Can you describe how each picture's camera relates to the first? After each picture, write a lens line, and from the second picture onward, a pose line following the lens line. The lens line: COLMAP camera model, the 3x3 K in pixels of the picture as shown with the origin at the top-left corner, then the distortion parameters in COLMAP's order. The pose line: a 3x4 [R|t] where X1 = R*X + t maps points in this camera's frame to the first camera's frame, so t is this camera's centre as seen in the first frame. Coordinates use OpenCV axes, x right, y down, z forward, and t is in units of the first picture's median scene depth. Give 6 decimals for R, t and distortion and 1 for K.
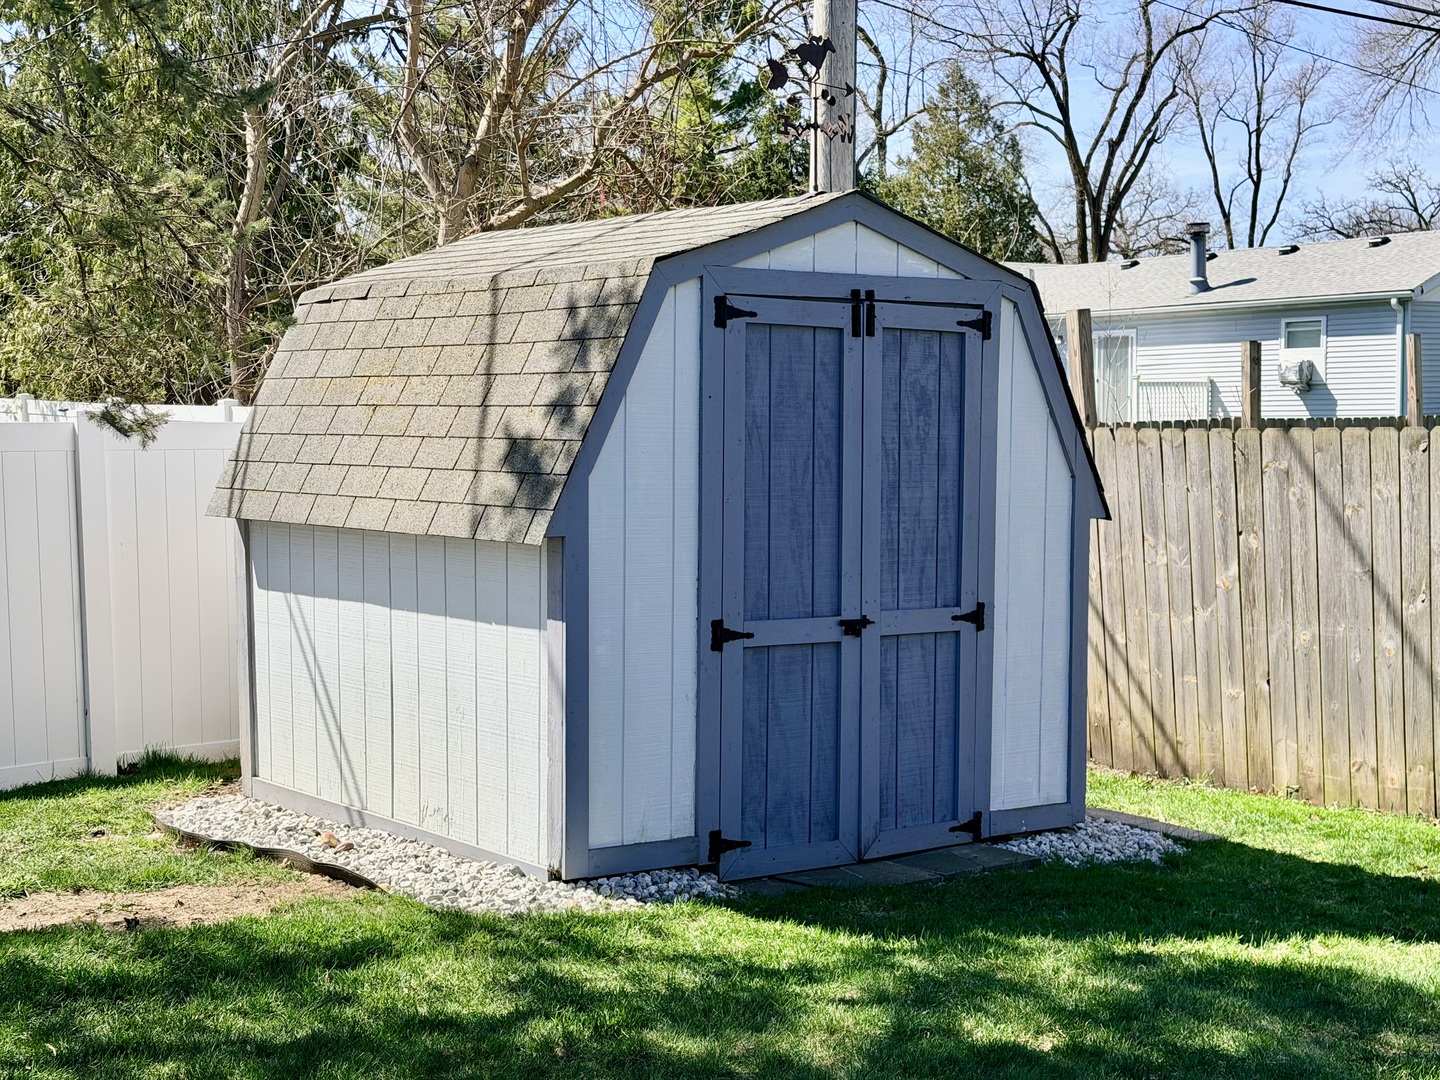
lens RADIAL K [[2023.3, 0, 720.6], [0, 2023.3, 539.8], [0, 0, 1]] dist [0.000481, 0.000000]
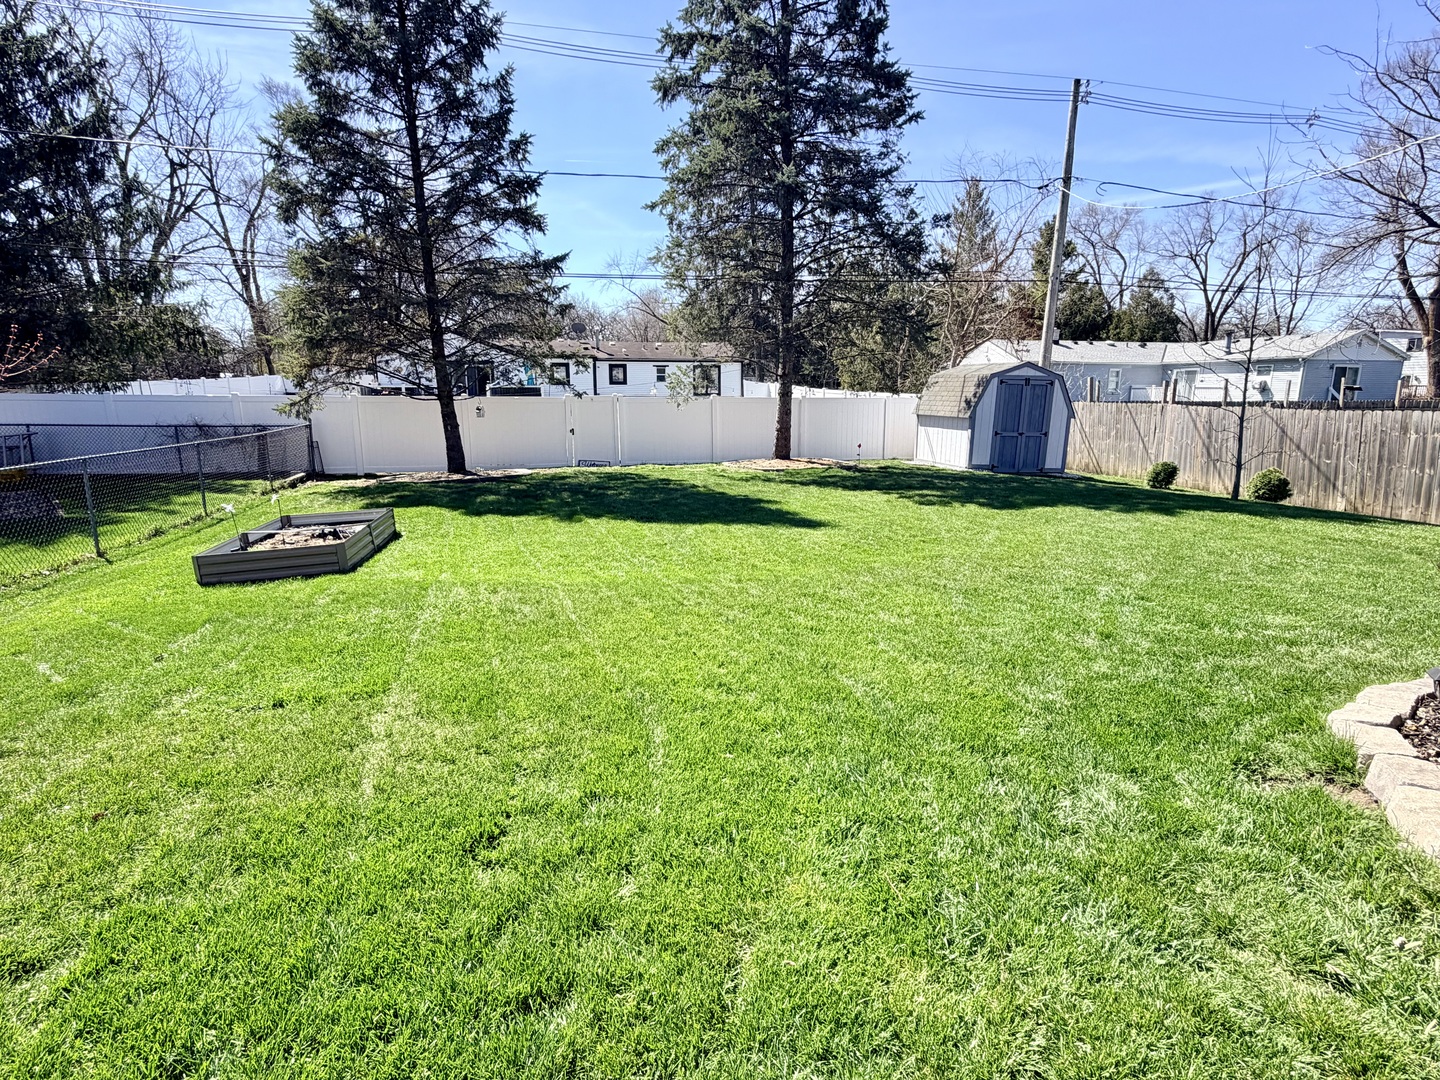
lens RADIAL K [[756.6, 0, 714.7], [0, 756.6, 541.8], [0, 0, 1]] dist [0.000950, -0.000465]
pose [[0.912290, 0.093119, -0.398817, 0.031618], [-0.039484, 0.989270, 0.140663, 0.015423], [0.407636, -0.112579, 0.906178, -0.287871]]
